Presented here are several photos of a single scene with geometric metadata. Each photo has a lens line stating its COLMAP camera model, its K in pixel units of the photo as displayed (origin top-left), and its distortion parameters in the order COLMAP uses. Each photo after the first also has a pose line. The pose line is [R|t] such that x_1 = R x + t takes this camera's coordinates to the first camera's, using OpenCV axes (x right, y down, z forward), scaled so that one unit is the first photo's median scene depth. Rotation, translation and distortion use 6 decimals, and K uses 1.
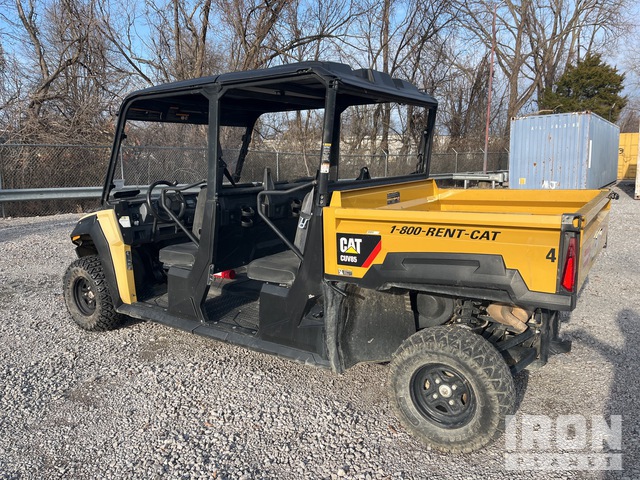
lens RADIAL K [[492.1, 0, 320.0], [0, 492.1, 240.0], [0, 0, 1]] dist [0.001824, 0.000003]
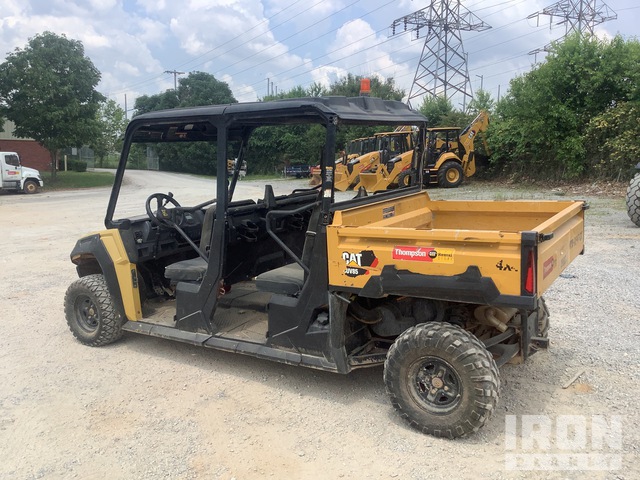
lens RADIAL K [[601.4, 0, 320.0], [0, 601.4, 240.0], [0, 0, 1]] dist [0.085924, -0.000793]
pose [[0.999259, -0.028835, 0.025488, -0.045394], [0.028996, 0.999562, -0.005997, -0.026886], [-0.025304, 0.006731, 0.999657, -0.388880]]
